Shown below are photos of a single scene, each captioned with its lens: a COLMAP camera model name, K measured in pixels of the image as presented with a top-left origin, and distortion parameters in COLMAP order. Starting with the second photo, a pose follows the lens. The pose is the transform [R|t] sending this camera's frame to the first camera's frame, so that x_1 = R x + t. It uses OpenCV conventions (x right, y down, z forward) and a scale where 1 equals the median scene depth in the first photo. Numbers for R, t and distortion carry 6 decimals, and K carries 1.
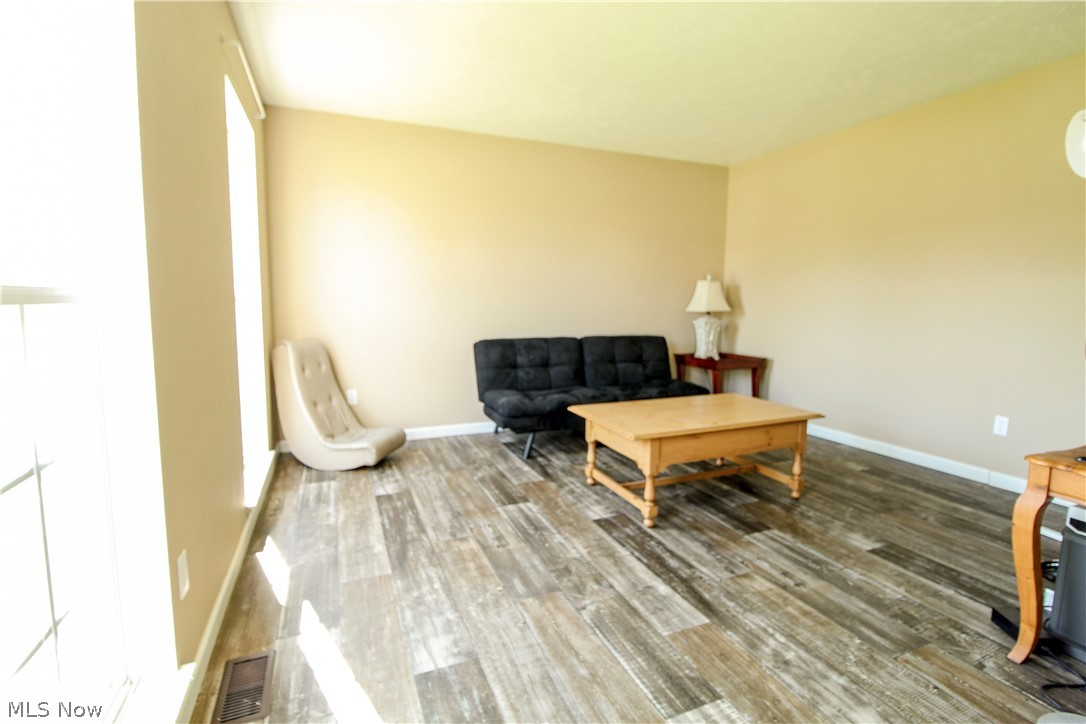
lens RADIAL K [[513.3, 0, 543.7], [0, 513.3, 362.6], [0, 0, 1]] dist [-0.012878, -0.007086]
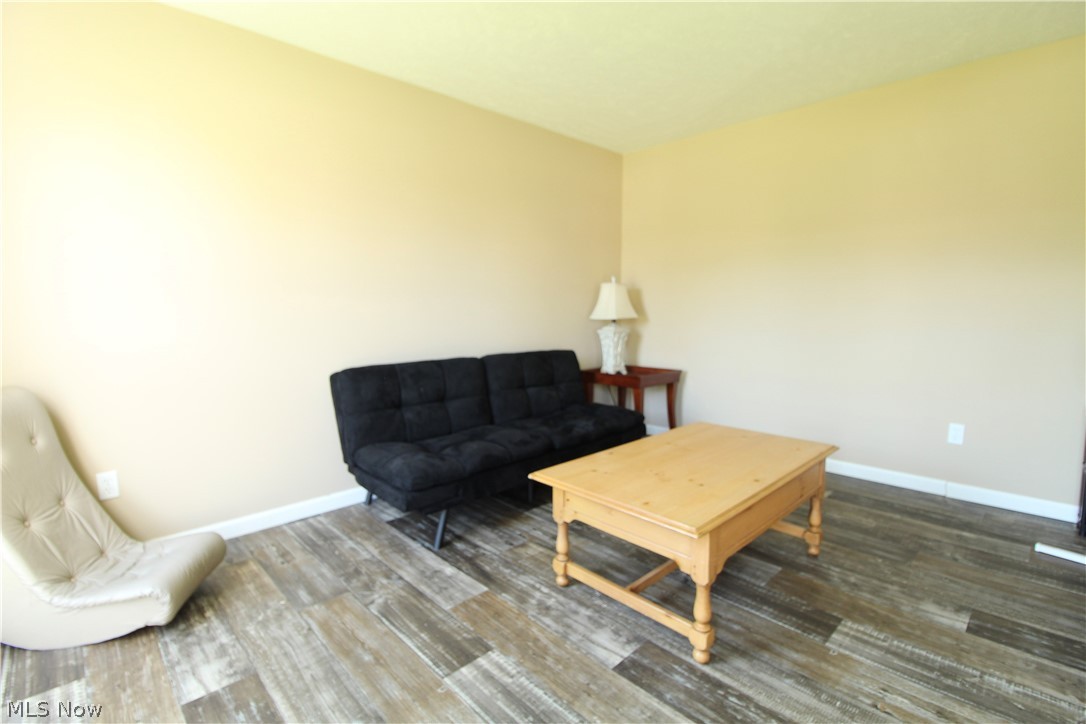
lens RADIAL K [[513.3, 0, 546.3], [0, 513.3, 355.7], [0, 0, 1]] dist [-0.012878, -0.007086]
pose [[0.931101, -0.043573, 0.362148, -0.143451], [0.053185, 0.998446, -0.016611, -0.044383], [-0.360862, 0.034728, 0.931972, 0.361680]]
